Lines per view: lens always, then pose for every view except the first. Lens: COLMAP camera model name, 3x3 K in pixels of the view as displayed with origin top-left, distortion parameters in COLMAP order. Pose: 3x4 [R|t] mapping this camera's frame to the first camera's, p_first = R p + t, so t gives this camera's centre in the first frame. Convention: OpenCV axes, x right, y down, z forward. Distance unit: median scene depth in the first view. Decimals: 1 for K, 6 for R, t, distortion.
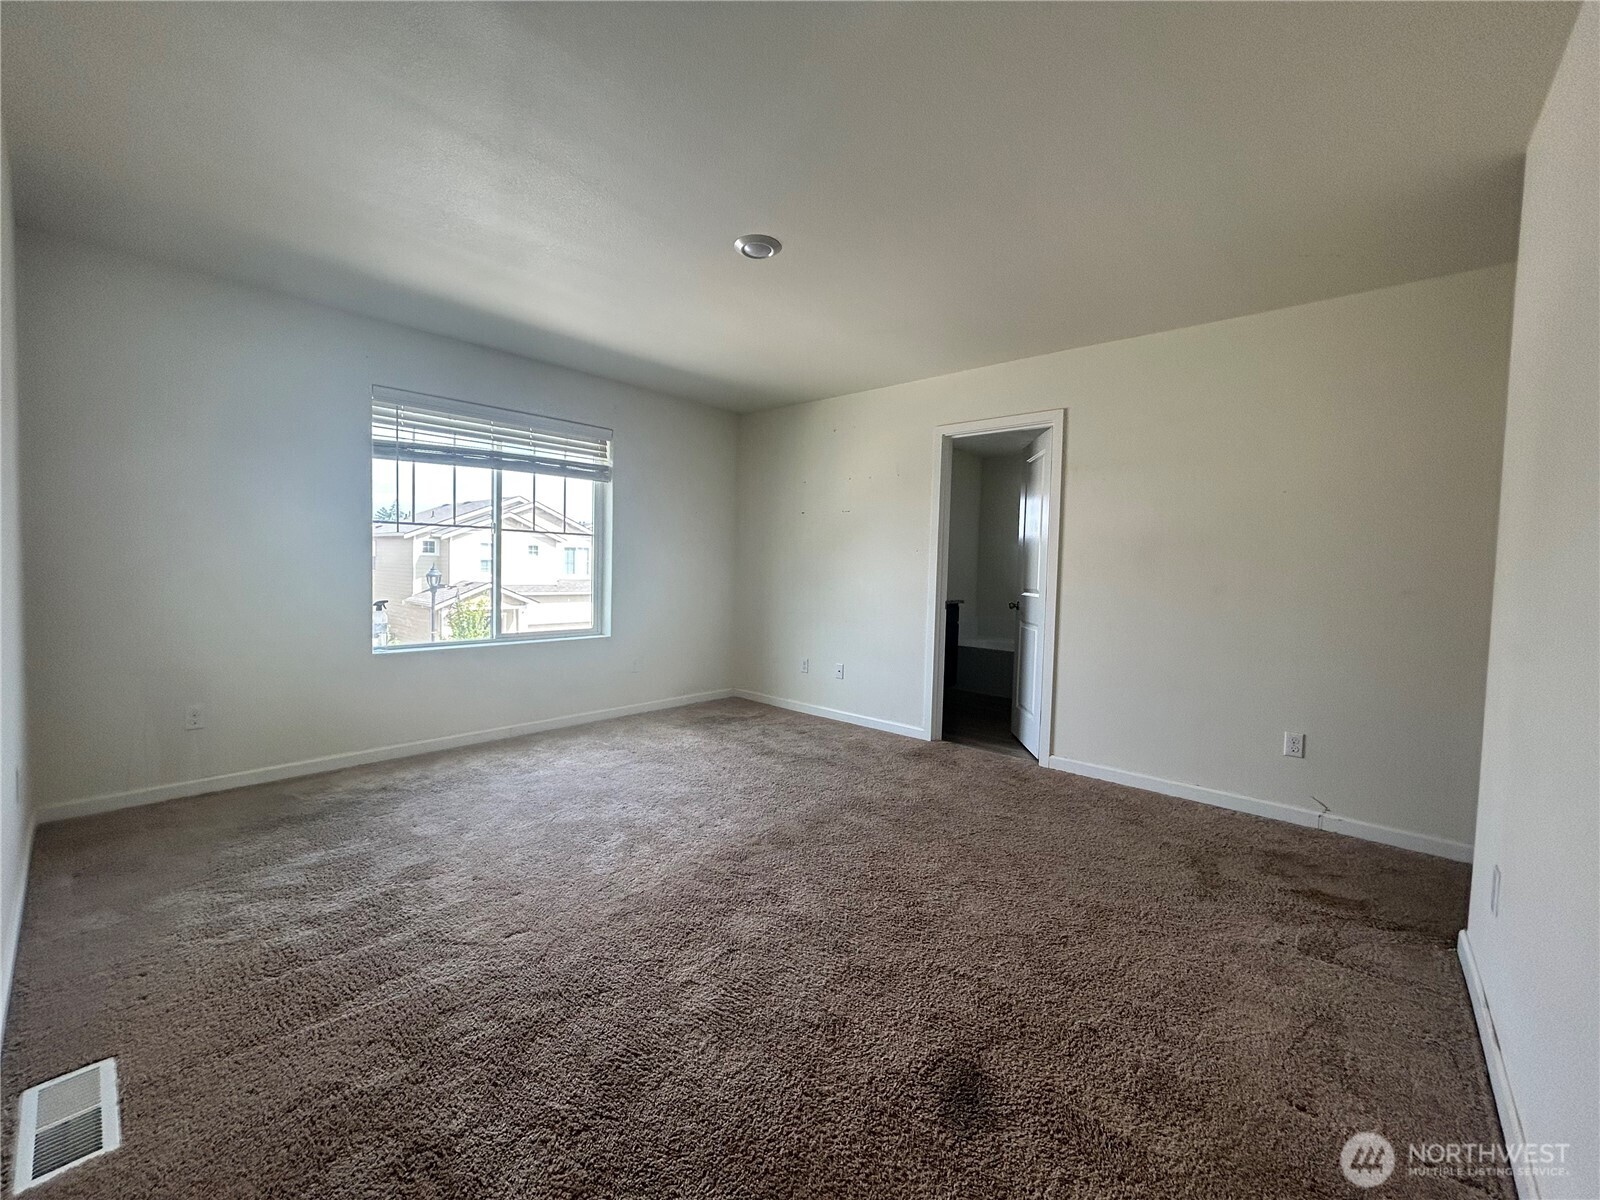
lens RADIAL K [[640.8, 0, 798.2], [0, 640.8, 595.8], [0, 0, 1]] dist [0.000735, 0.000199]
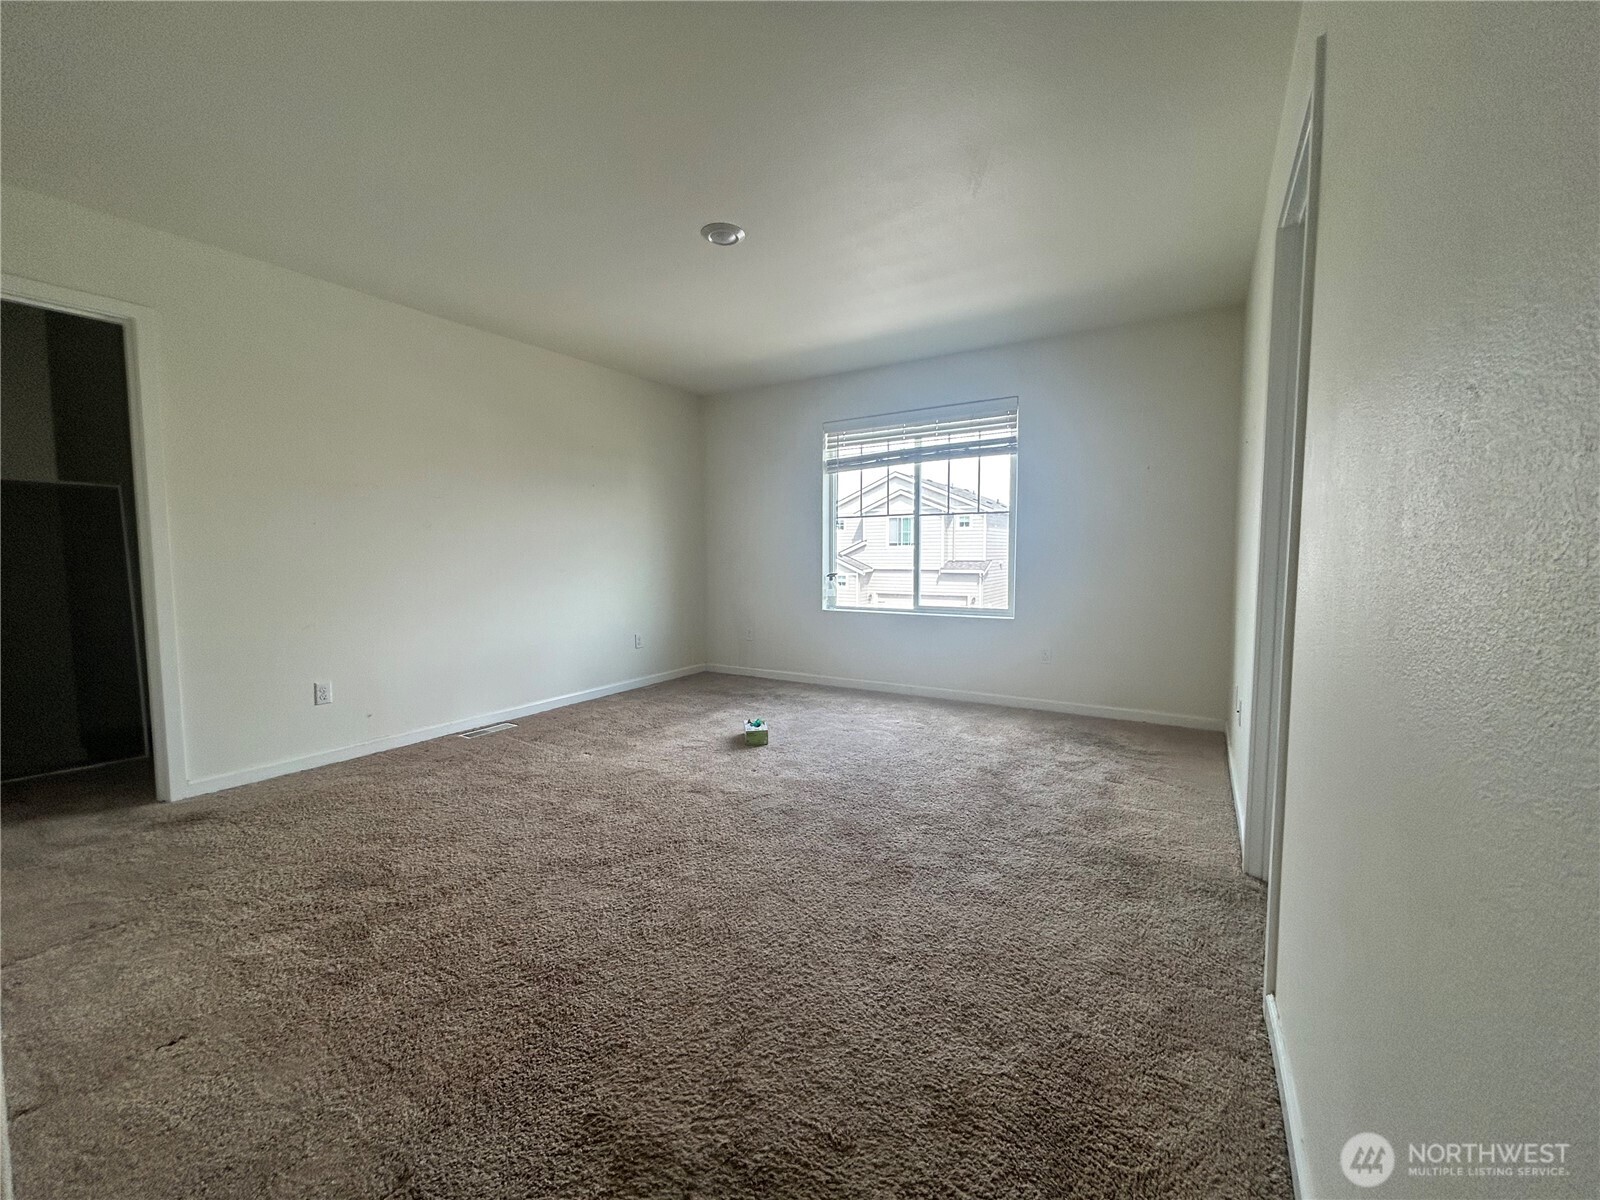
lens RADIAL K [[640.8, 0, 798.2], [0, 640.8, 595.8], [0, 0, 1]] dist [0.000735, 0.000199]
pose [[0.174537, 0.040082, -0.983834, 0.651874], [-0.034100, 0.998818, 0.034643, 0.009483], [0.984060, 0.027502, 0.175698, 0.599963]]
